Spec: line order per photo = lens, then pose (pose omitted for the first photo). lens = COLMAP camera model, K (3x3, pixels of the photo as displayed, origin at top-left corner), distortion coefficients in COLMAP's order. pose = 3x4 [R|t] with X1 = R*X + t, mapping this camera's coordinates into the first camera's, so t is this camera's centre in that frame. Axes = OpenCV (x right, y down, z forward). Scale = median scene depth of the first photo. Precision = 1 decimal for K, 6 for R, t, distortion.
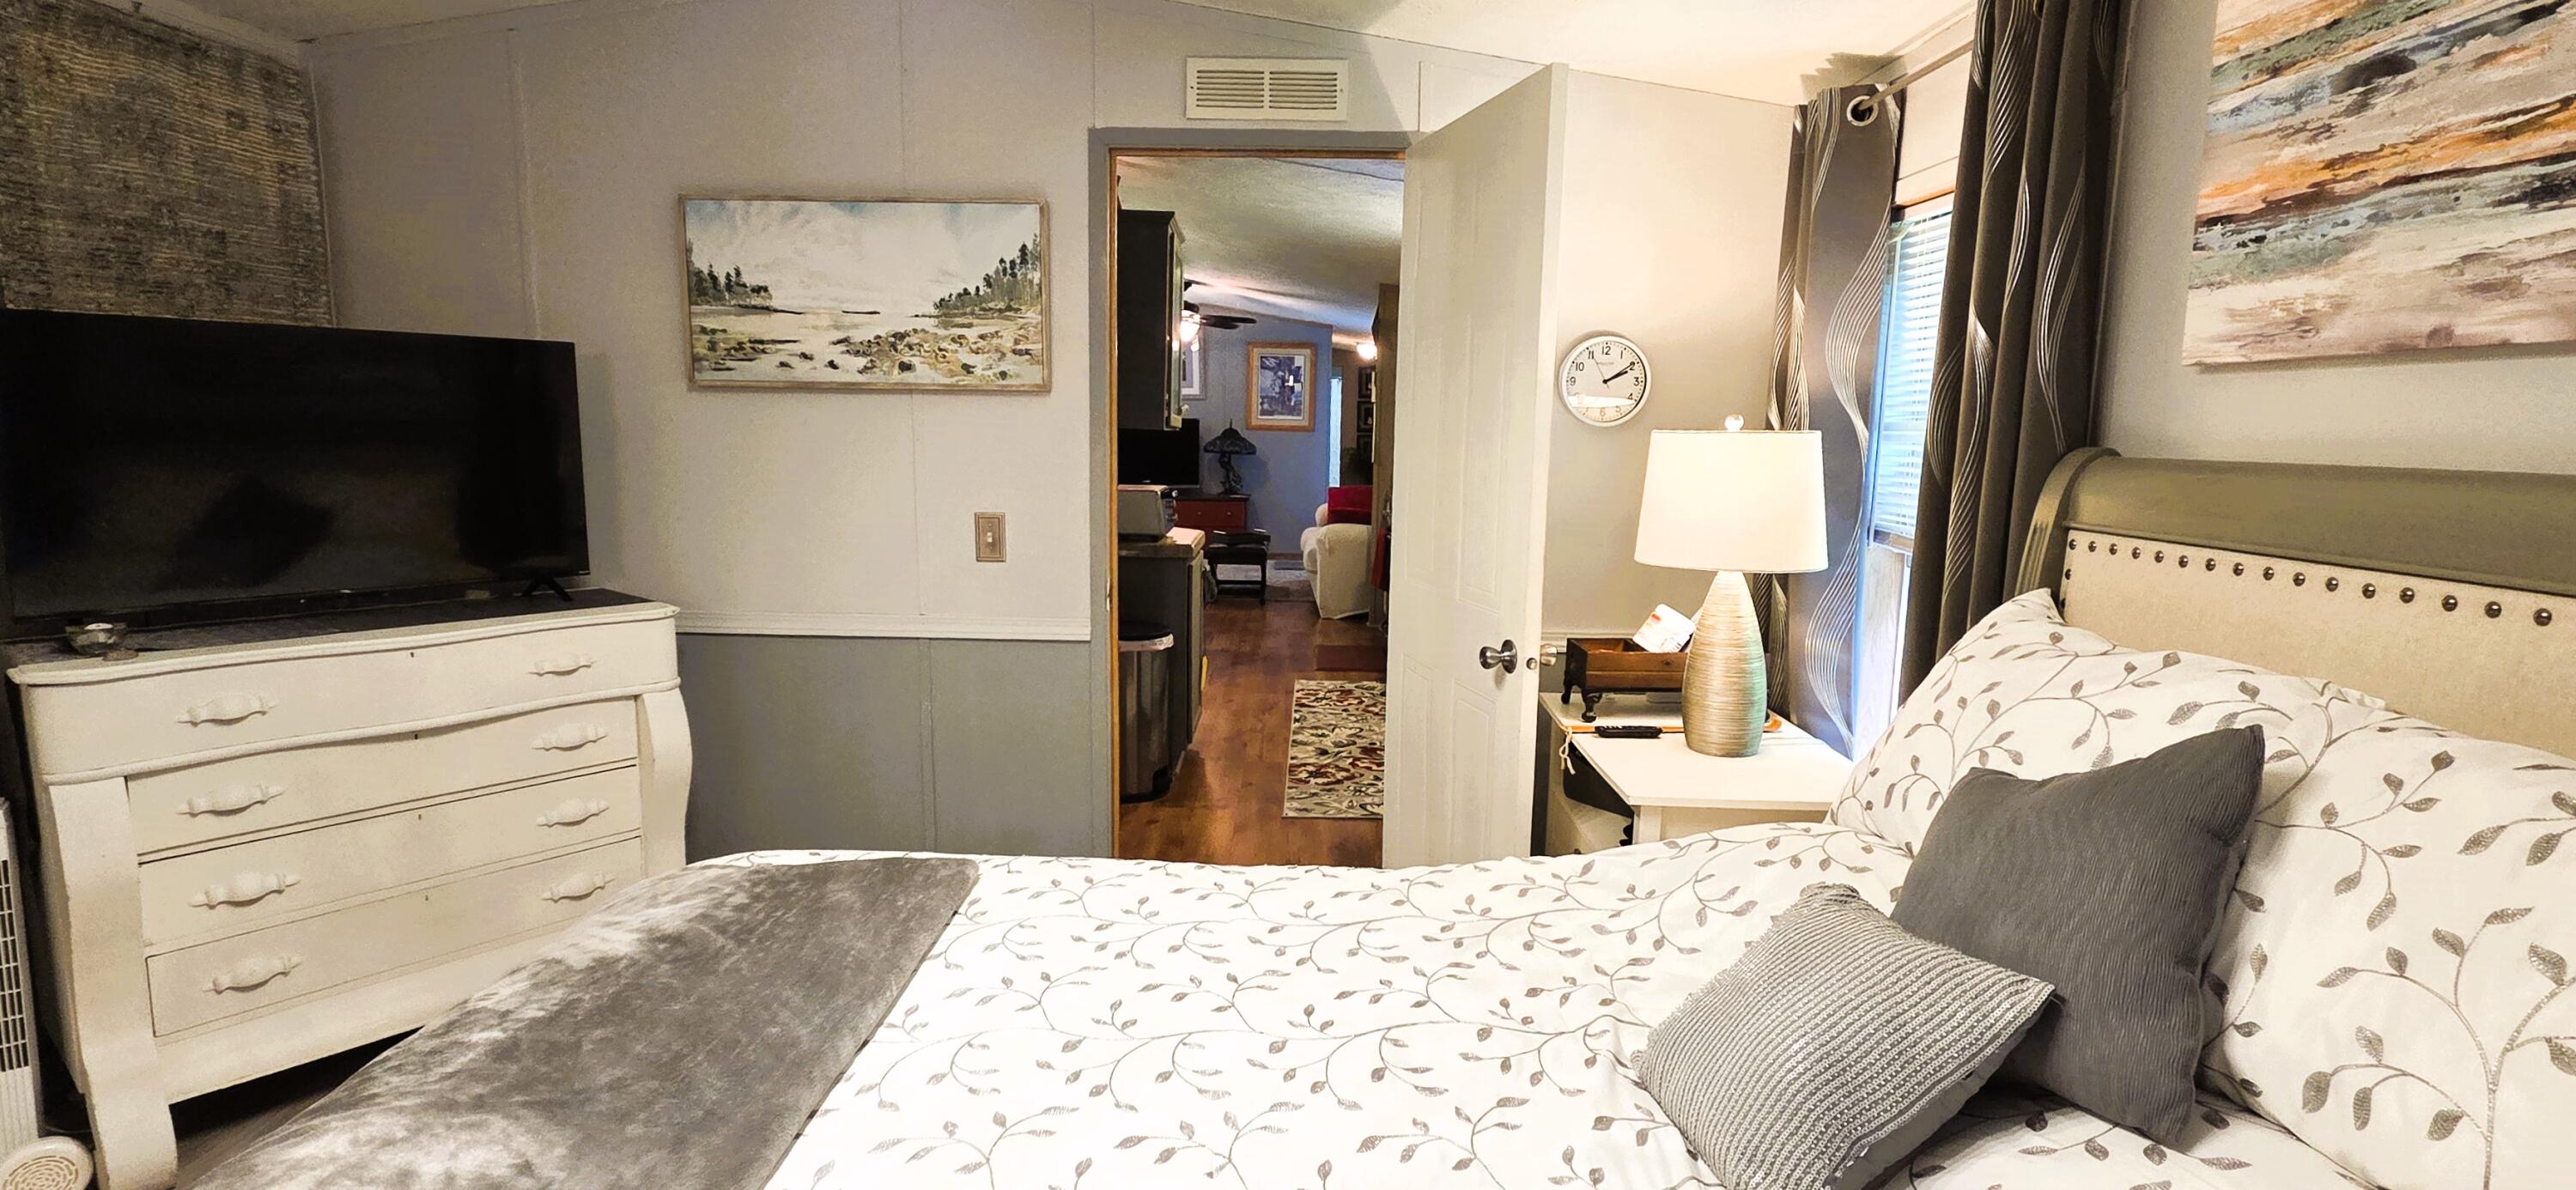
lens RADIAL K [[1191.2, 0, 1286.1], [0, 1191.2, 588.6], [0, 0, 1]] dist [0.006710, -0.000839]
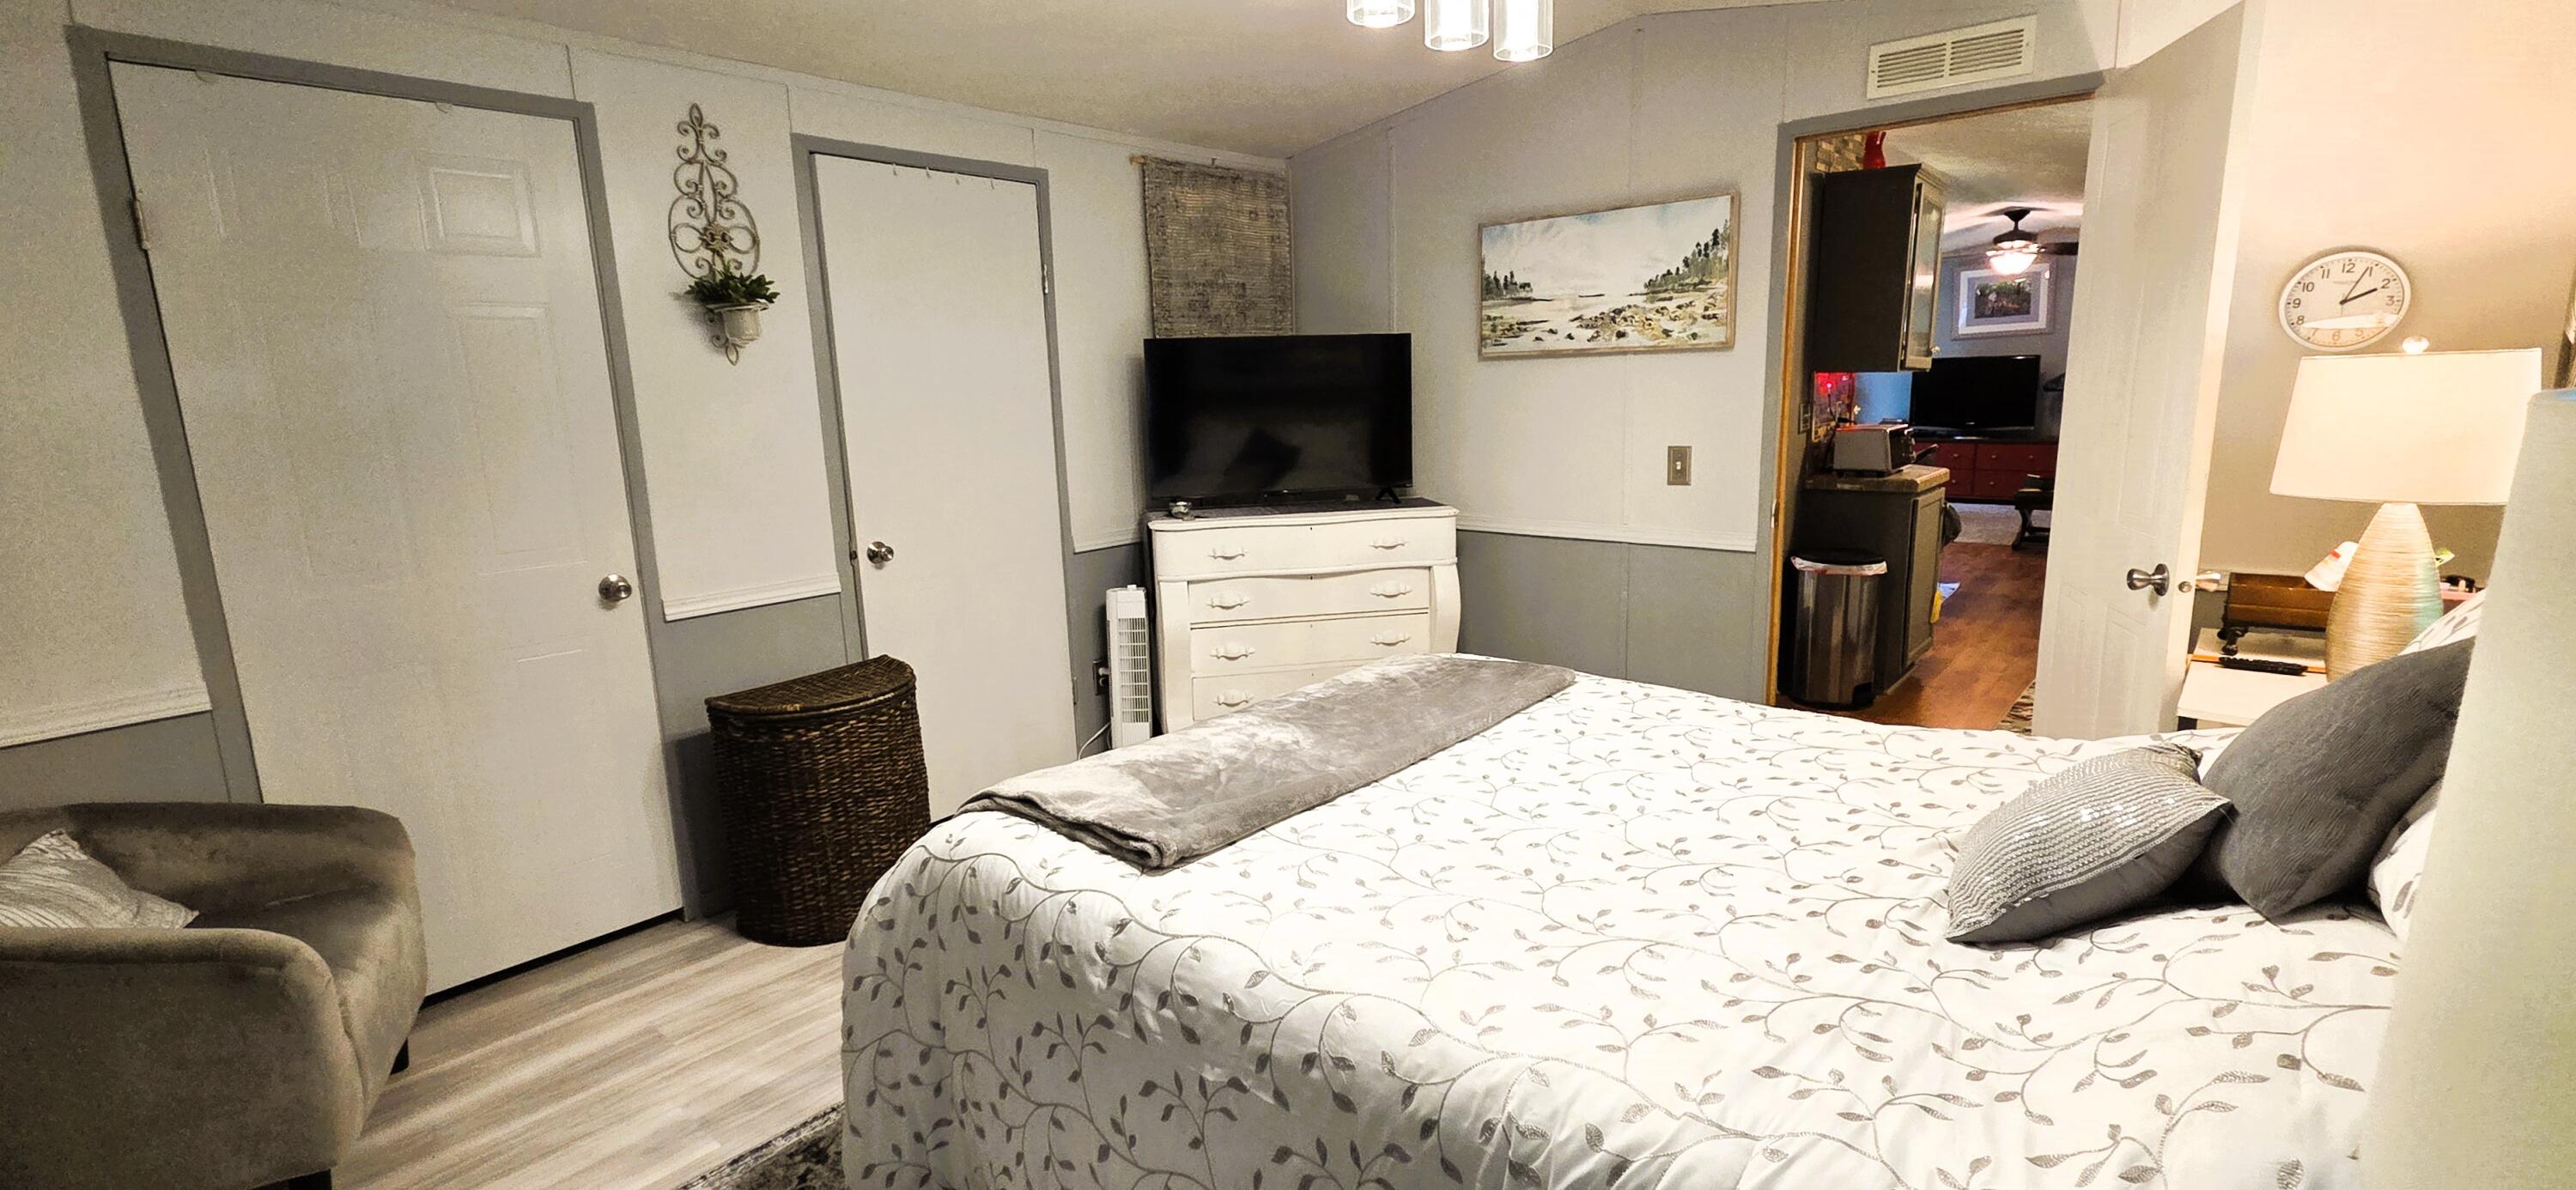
lens RADIAL K [[1131.7, 0, 1294.2], [0, 1131.7, 589.1], [0, 0, 1]] dist [-0.001864, -0.000293]
pose [[0.764271, 0.079471, -0.639979, 0.229700], [-0.046588, 0.996589, 0.068118, 0.026259], [0.643210, -0.022246, 0.765367, -0.197866]]
